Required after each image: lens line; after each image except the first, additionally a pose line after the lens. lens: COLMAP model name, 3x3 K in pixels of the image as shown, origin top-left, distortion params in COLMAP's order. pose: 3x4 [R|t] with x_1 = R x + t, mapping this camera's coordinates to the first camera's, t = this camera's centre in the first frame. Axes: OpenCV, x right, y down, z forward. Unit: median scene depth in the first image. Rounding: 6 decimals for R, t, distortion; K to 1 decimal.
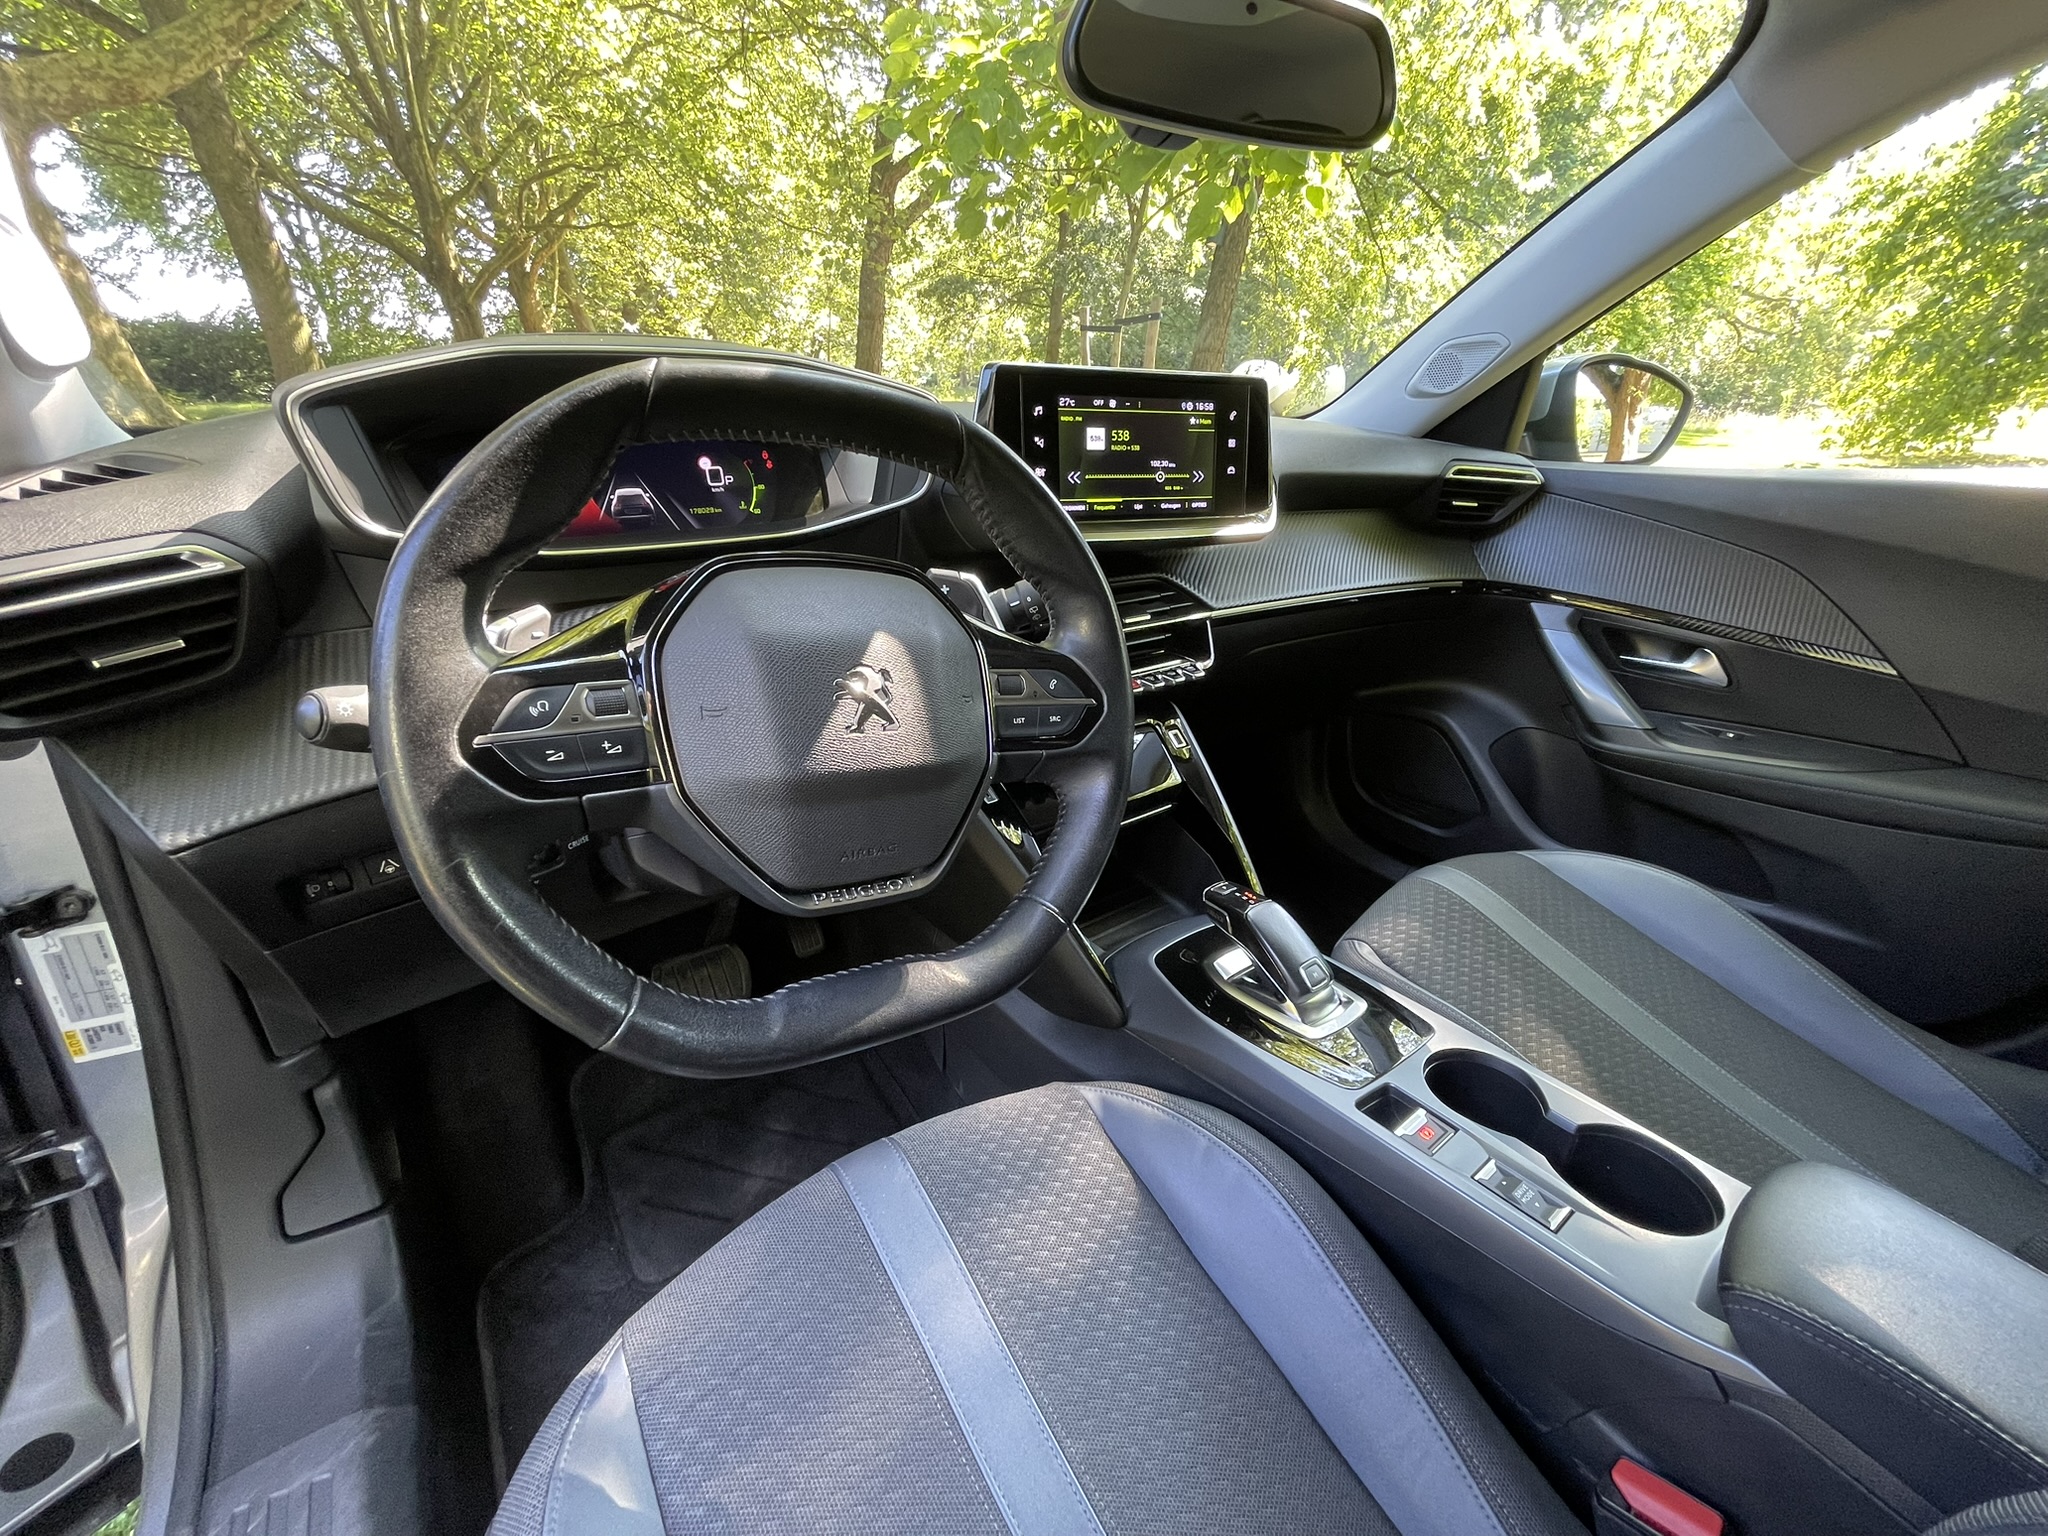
lens RADIAL K [[818.0, 0, 1025.0], [0, 818.0, 777.1], [0, 0, 1]] dist [-0.005575, 0.000711]
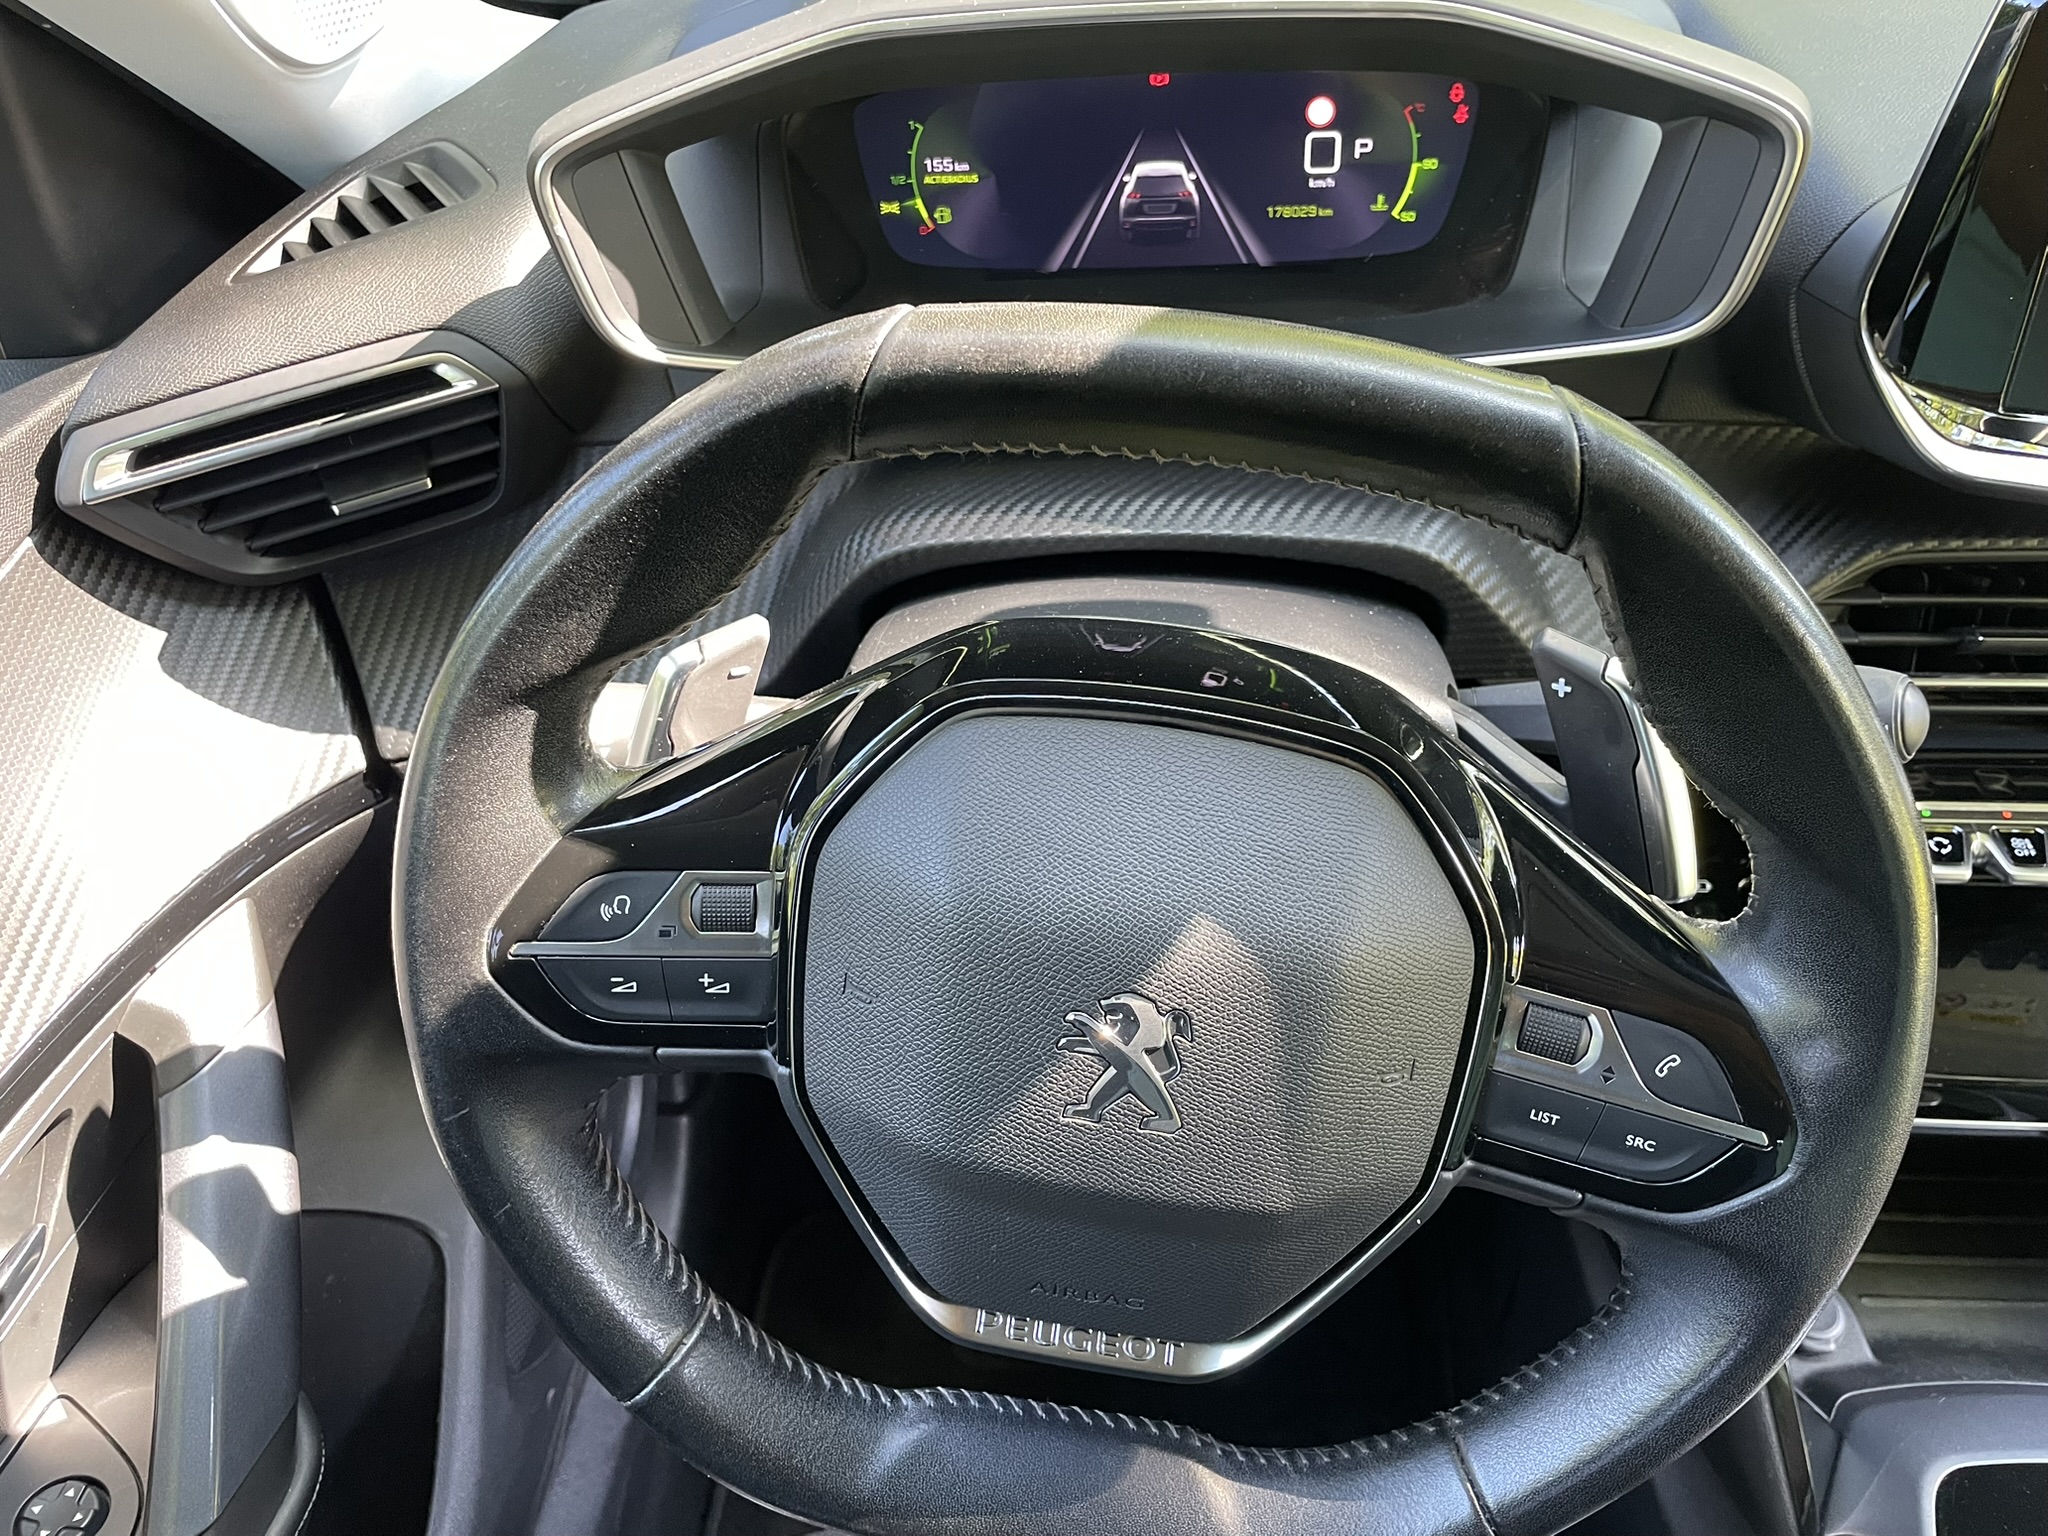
lens RADIAL K [[1560.2, 0, 1027.8], [0, 1560.2, 785.6], [0, 0, 1]] dist [0.063419, -0.094604]
pose [[0.754551, 0.372743, -0.540107, 0.200998], [-0.208421, 0.916536, 0.341355, -0.539029], [0.622265, -0.145000, 0.769260, 0.259097]]
